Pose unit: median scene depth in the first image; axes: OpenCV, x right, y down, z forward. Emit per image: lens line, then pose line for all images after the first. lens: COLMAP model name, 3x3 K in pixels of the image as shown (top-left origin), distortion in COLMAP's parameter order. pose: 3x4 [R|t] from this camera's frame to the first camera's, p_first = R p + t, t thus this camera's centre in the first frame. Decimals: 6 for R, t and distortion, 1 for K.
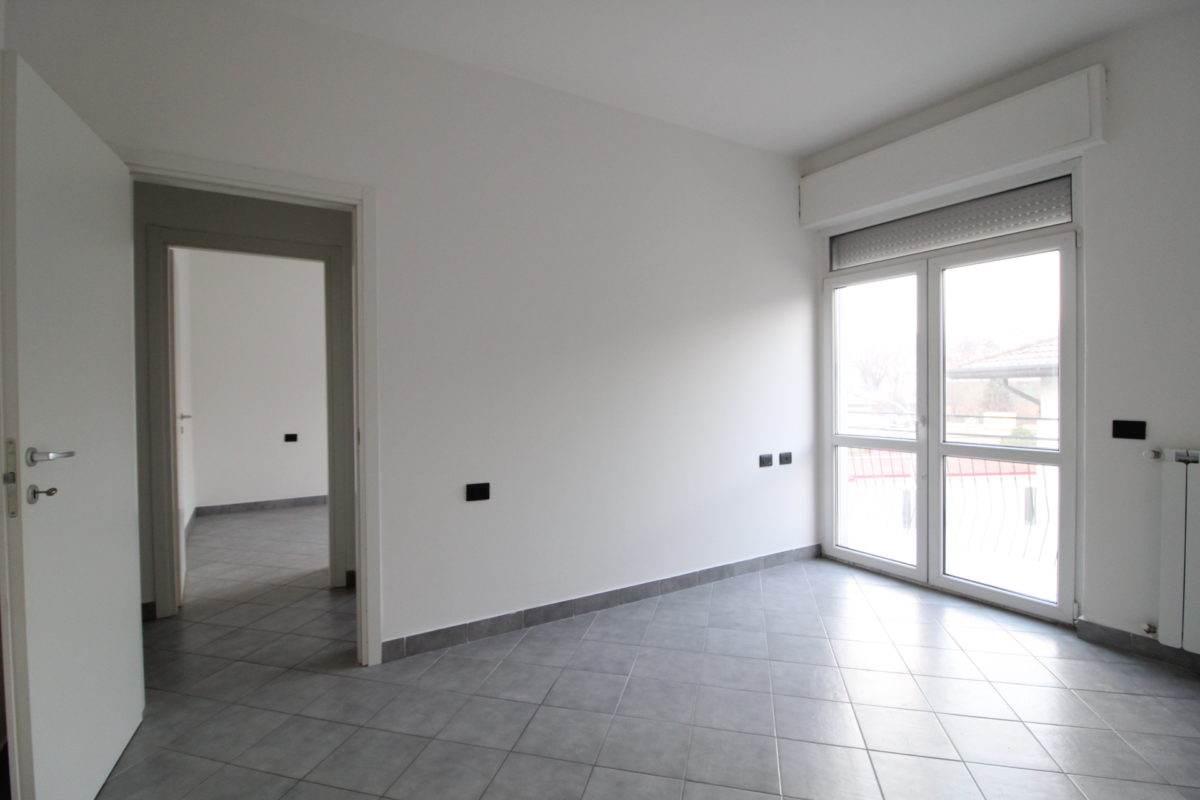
lens RADIAL K [[558.4, 0, 606.5], [0, 558.4, 400.5], [0, 0, 1]] dist [-0.000721, -0.010802]
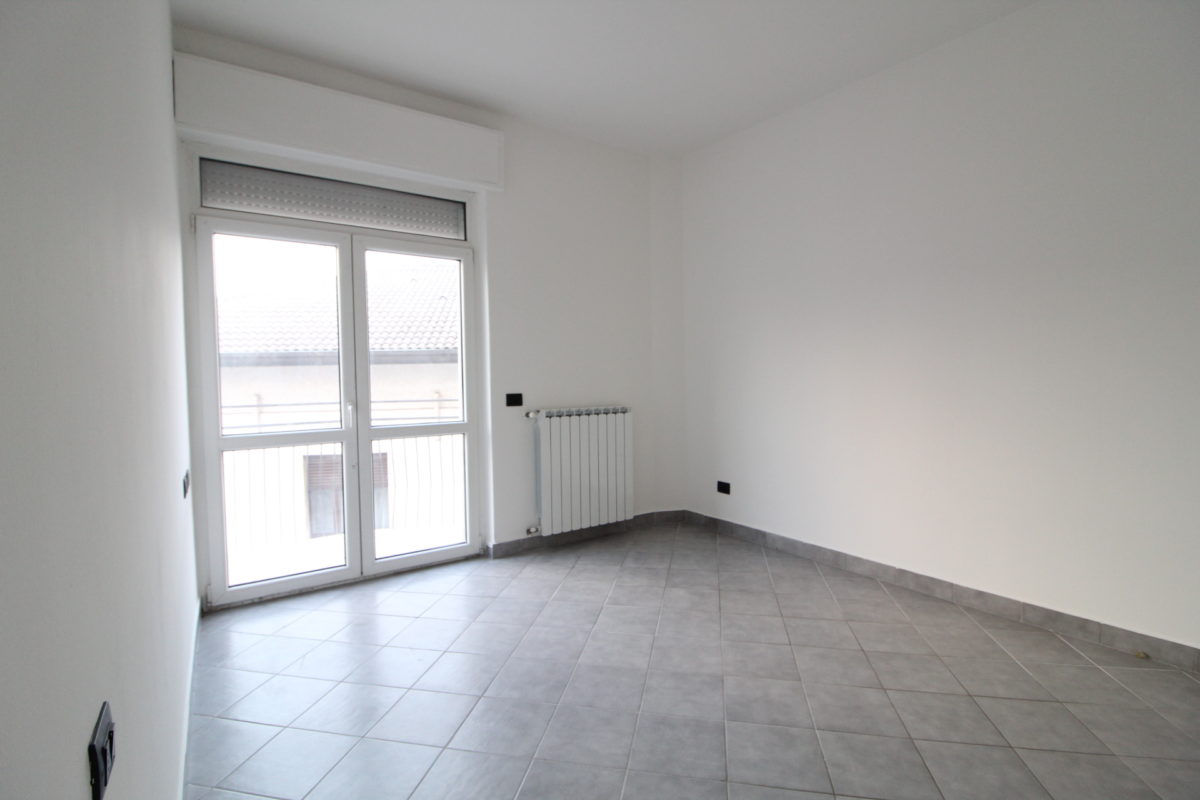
lens RADIAL K [[558.4, 0, 610.9], [0, 558.4, 395.1], [0, 0, 1]] dist [-0.000721, -0.010802]
pose [[-0.056074, -0.039922, 0.997628, -0.388837], [0.027860, 0.998749, 0.041533, -0.010371], [-0.998038, 0.030123, -0.054892, 0.616174]]
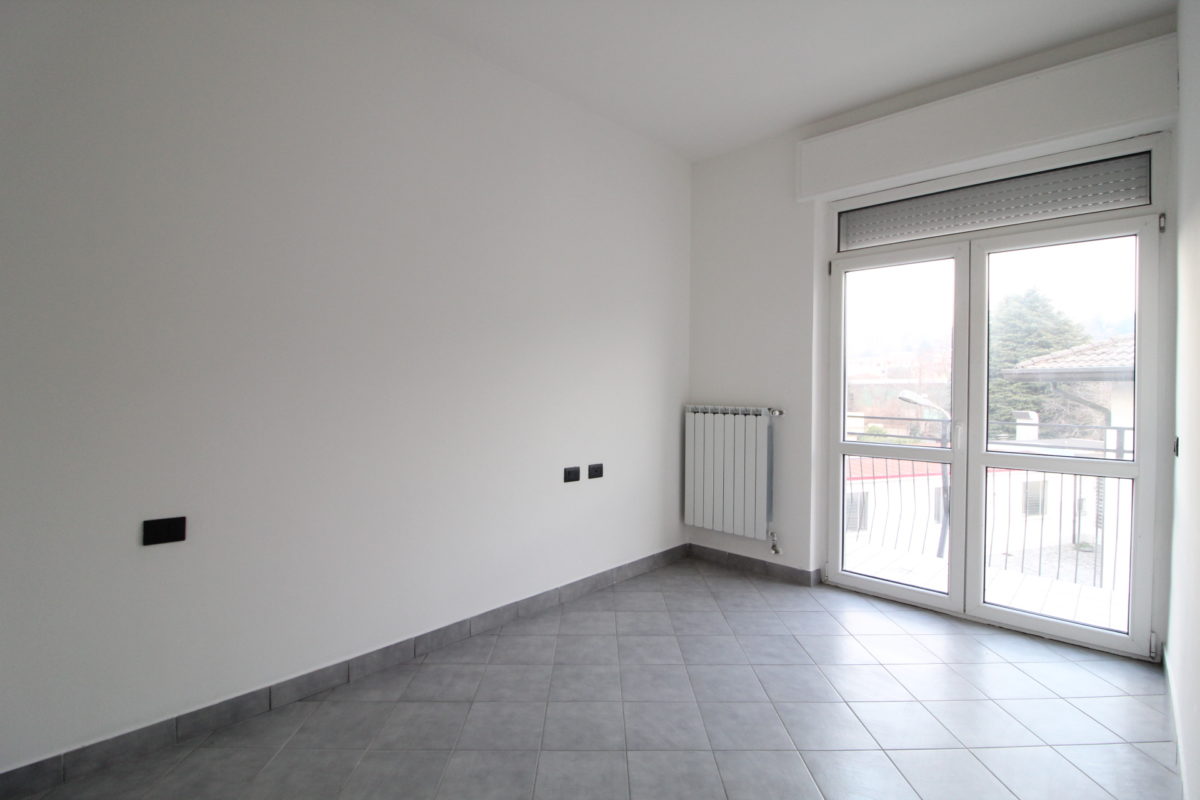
lens RADIAL K [[558.4, 0, 600.3], [0, 558.4, 395.8], [0, 0, 1]] dist [-0.000721, -0.010802]
pose [[0.969254, 0.009064, 0.245894, -0.189565], [-0.008515, 0.999958, -0.003296, -0.004416], [-0.245913, 0.001101, 0.969291, 0.297879]]
